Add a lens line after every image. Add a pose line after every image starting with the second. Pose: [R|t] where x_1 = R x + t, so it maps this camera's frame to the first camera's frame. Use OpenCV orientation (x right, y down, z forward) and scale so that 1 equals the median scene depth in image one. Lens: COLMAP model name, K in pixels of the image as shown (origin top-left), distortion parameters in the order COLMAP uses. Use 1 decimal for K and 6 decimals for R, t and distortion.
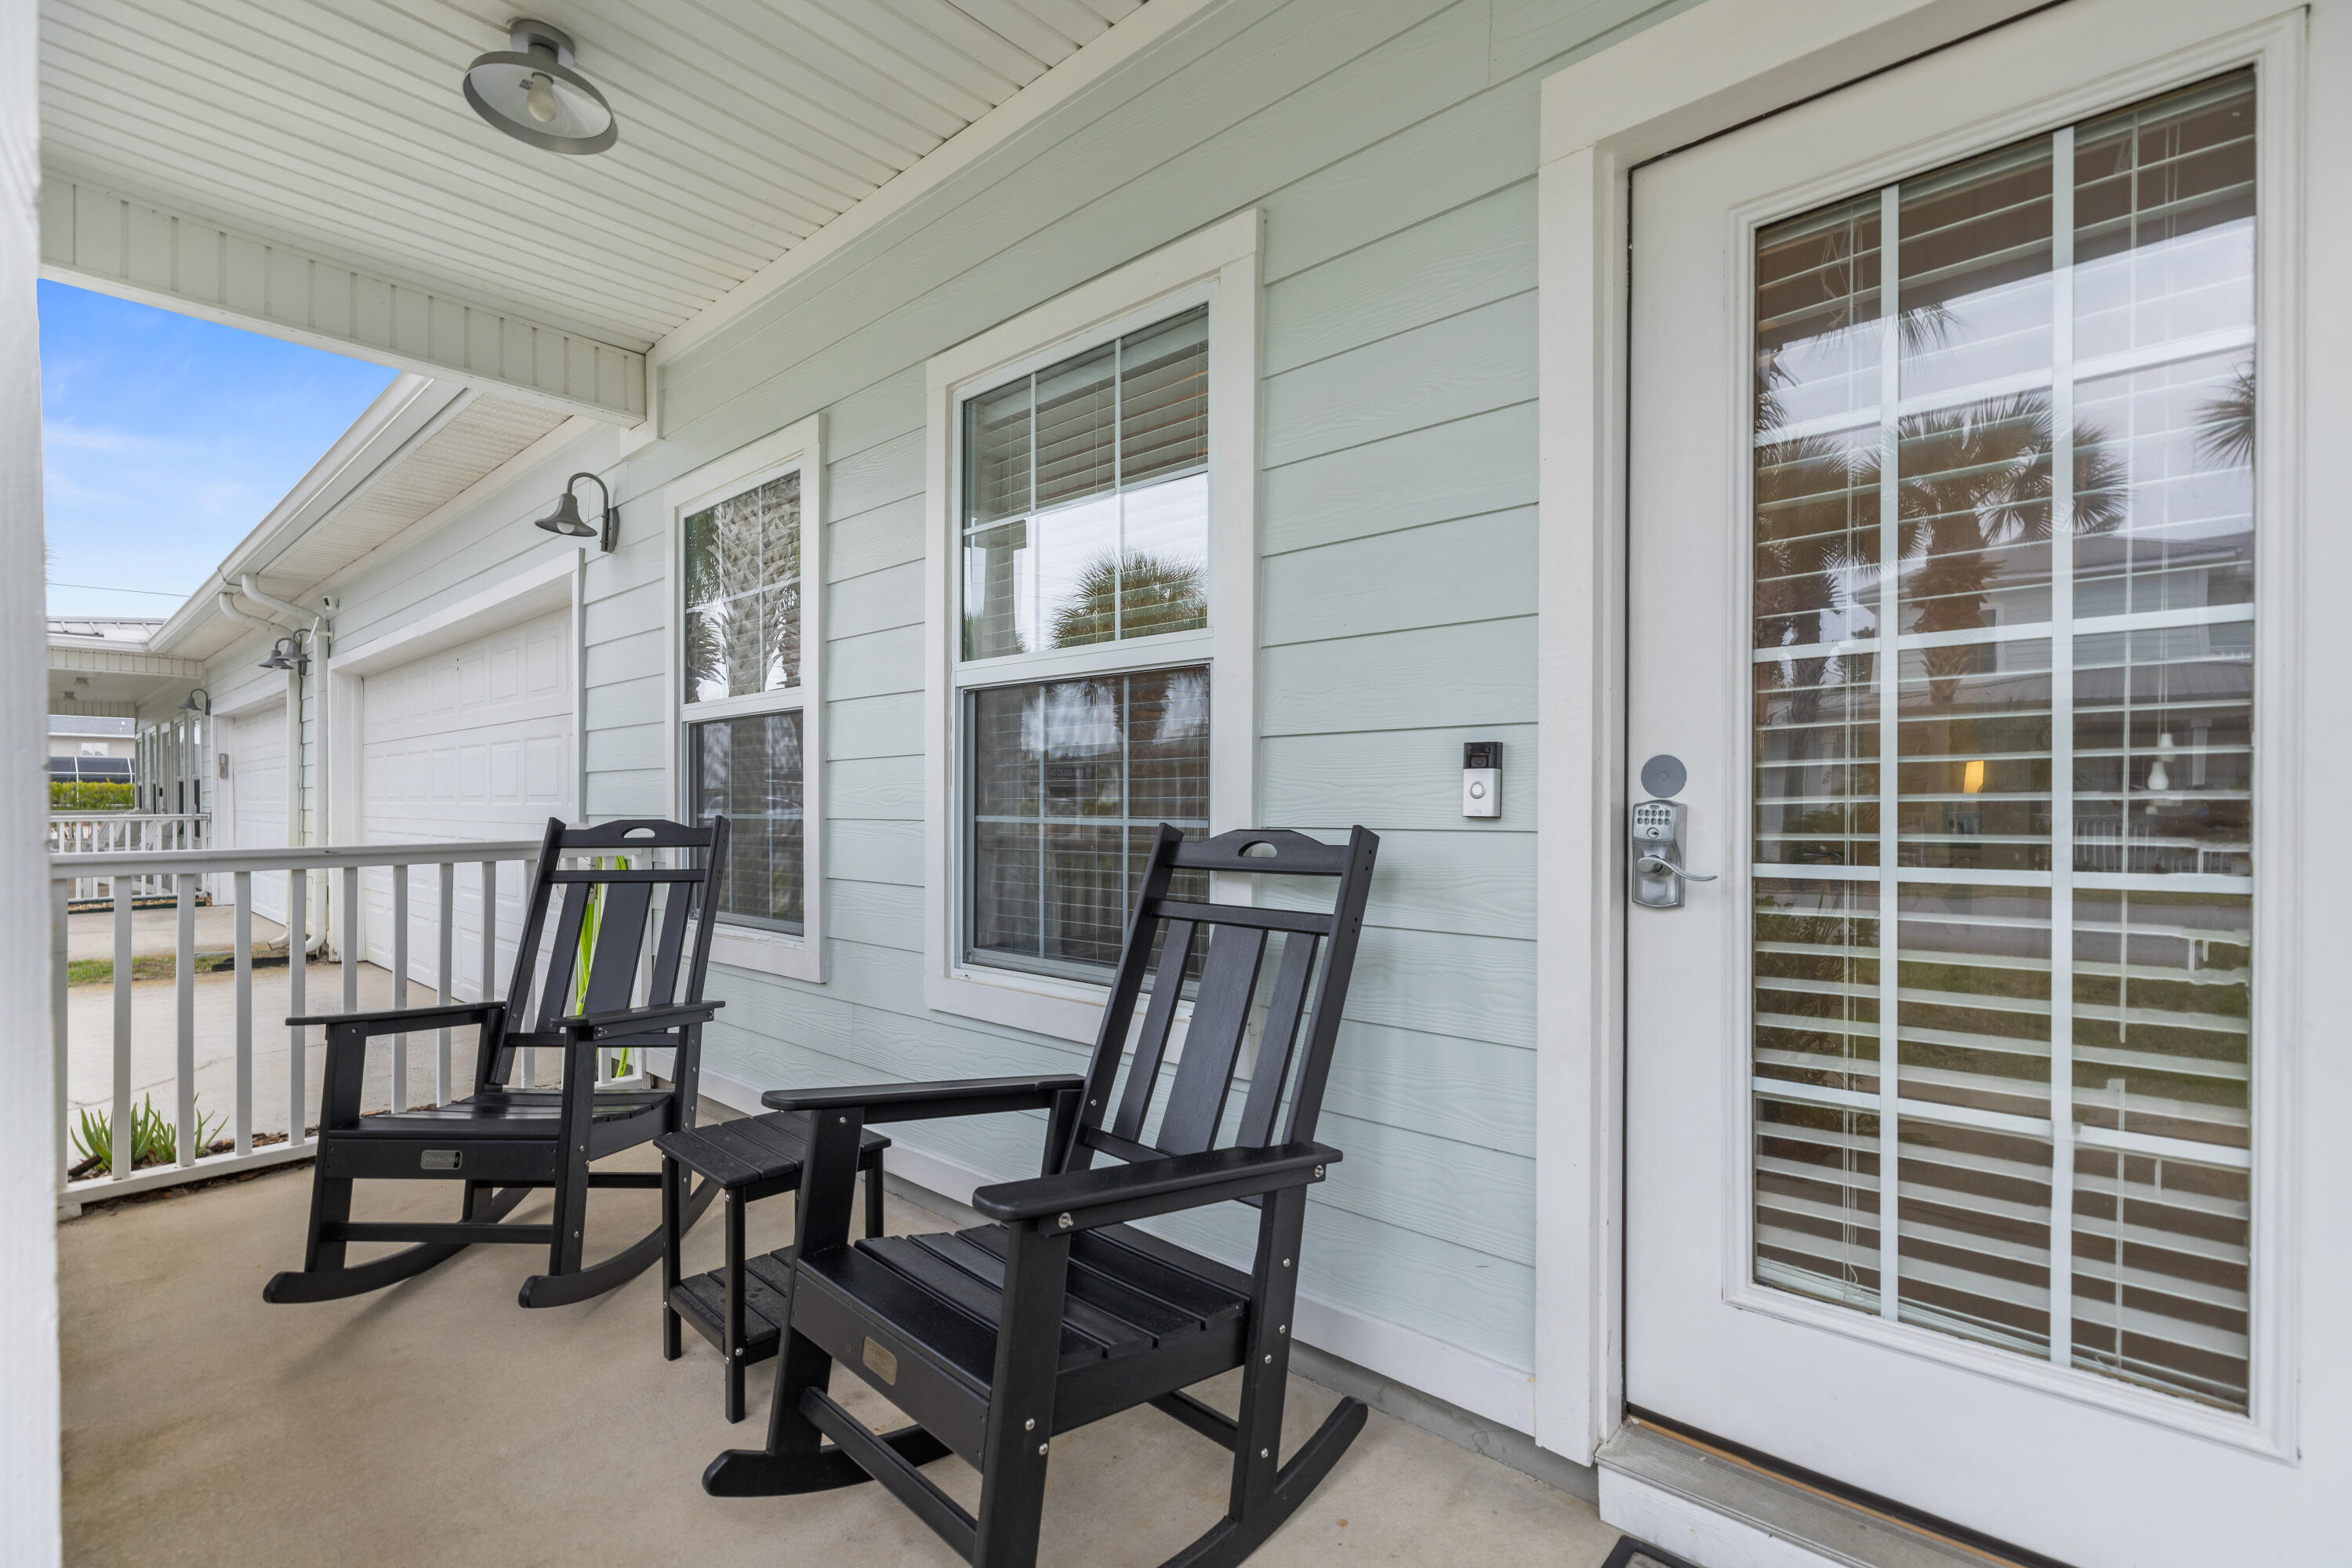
lens RADIAL K [[1063.7, 0, 1172.5], [0, 1063.7, 797.9], [0, 0, 1]] dist [-0.002355, -0.000306]
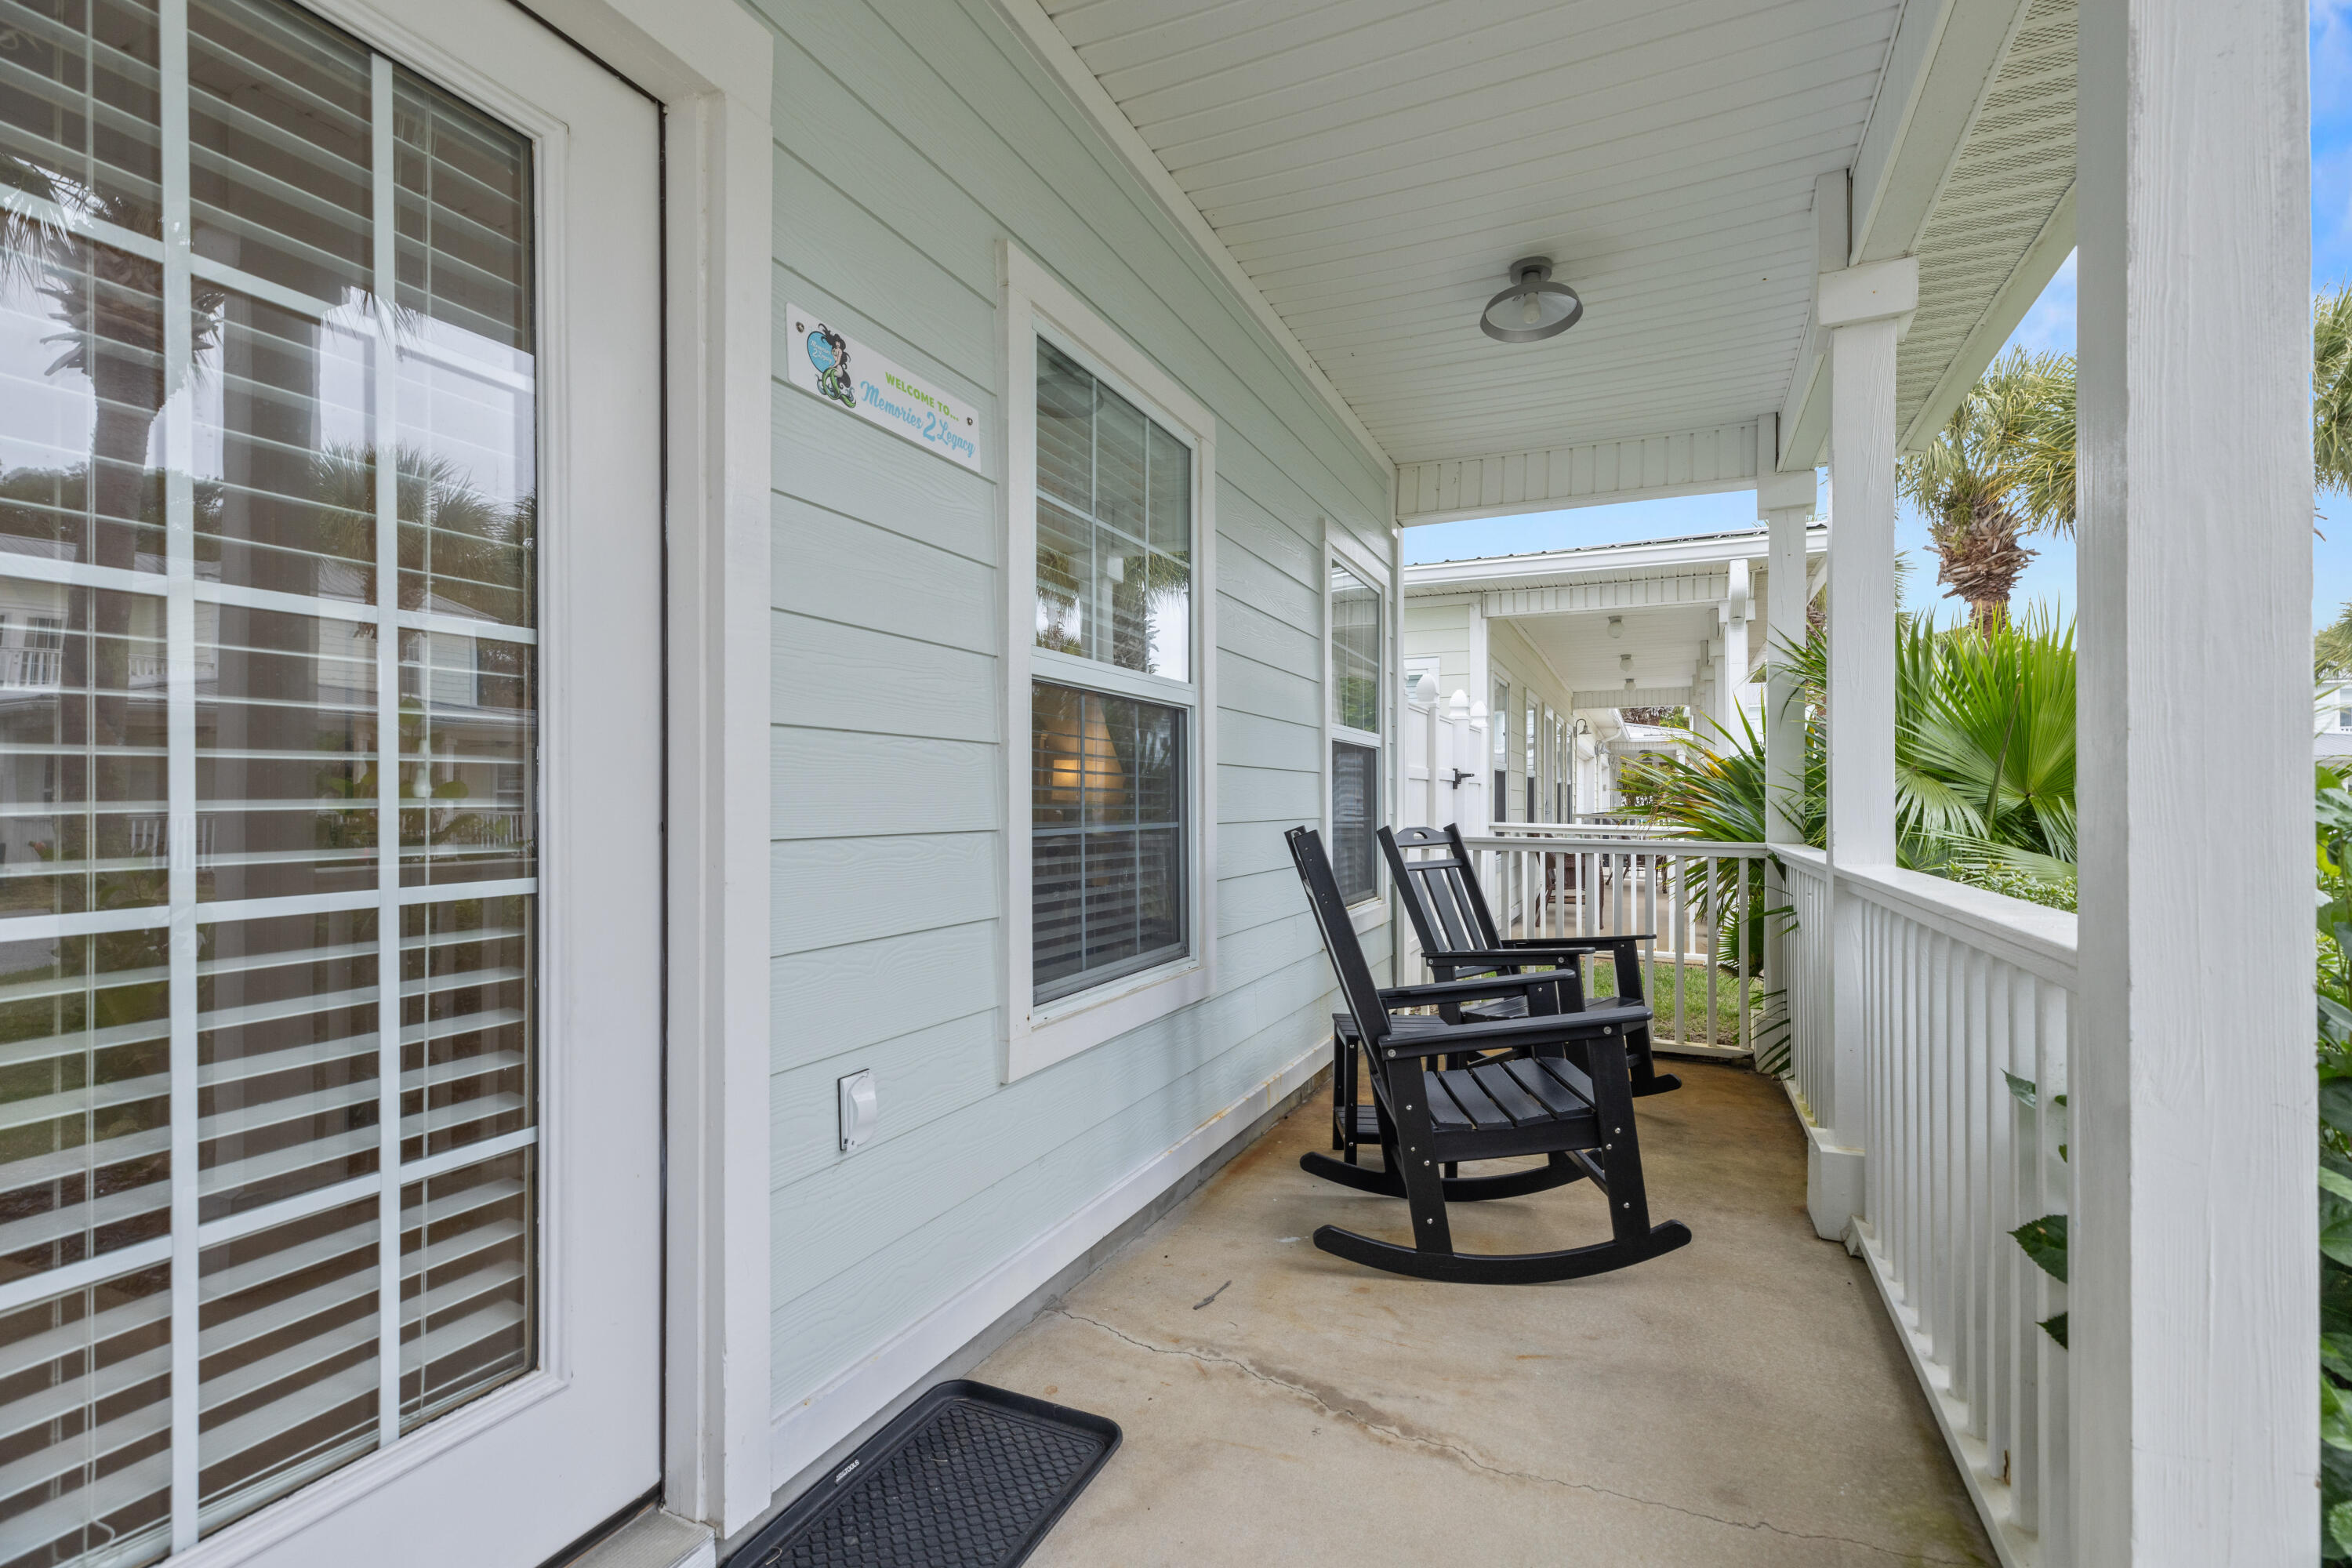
lens RADIAL K [[1063.7, 0, 1172.1], [0, 1063.7, 795.1], [0, 0, 1]] dist [-0.002355, -0.000306]
pose [[-0.291116, 0.007176, 0.956661, -0.209563], [-0.001539, 0.999967, -0.007969, -0.003215], [-0.956686, -0.003792, -0.291096, 0.624229]]
